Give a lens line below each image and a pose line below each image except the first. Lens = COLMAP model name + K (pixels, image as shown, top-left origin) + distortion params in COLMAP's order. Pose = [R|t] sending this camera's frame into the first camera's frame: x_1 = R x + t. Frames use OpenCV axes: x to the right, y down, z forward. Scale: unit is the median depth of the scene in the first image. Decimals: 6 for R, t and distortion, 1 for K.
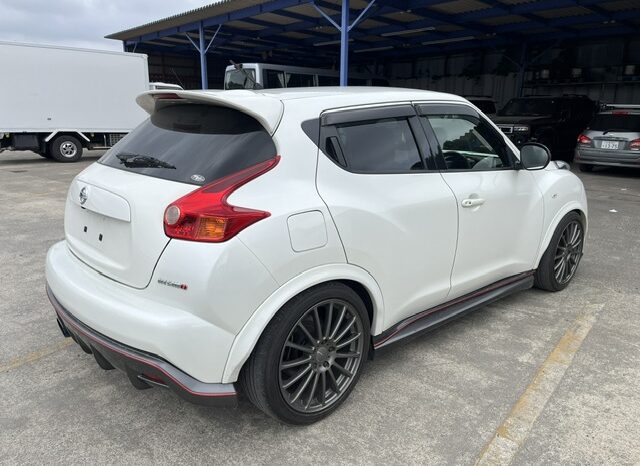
lens RADIAL K [[490.2, 0, 322.2], [0, 490.2, 235.6], [0, 0, 1]] dist [0.056342, -0.087429]
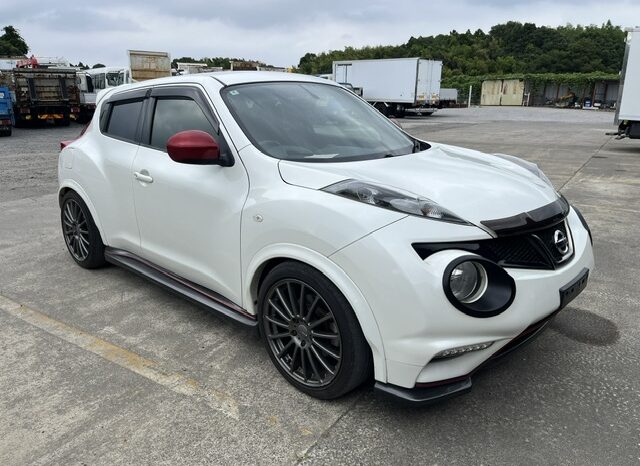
lens RADIAL K [[490.2, 0, 317.7], [0, 490.2, 228.1], [0, 0, 1]] dist [0.056342, -0.087429]
pose [[0.068050, 0.246505, -0.966749, 1.159926], [-0.239619, 0.944671, 0.224008, -0.245107], [0.968479, 0.216408, 0.123352, 1.037233]]
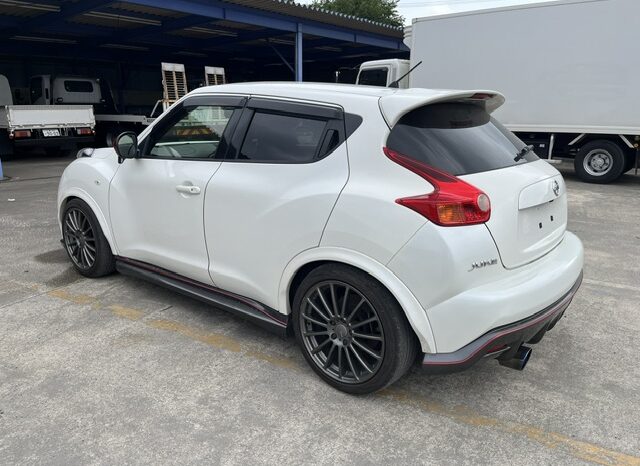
lens RADIAL K [[490.2, 0, 321.9], [0, 490.2, 232.6], [0, 0, 1]] dist [0.056342, -0.087429]
pose [[-0.162334, -0.259107, 0.952109, -0.961919], [0.226639, 0.929320, 0.291547, -0.280045], [-0.960355, 0.263113, -0.092136, 1.058848]]
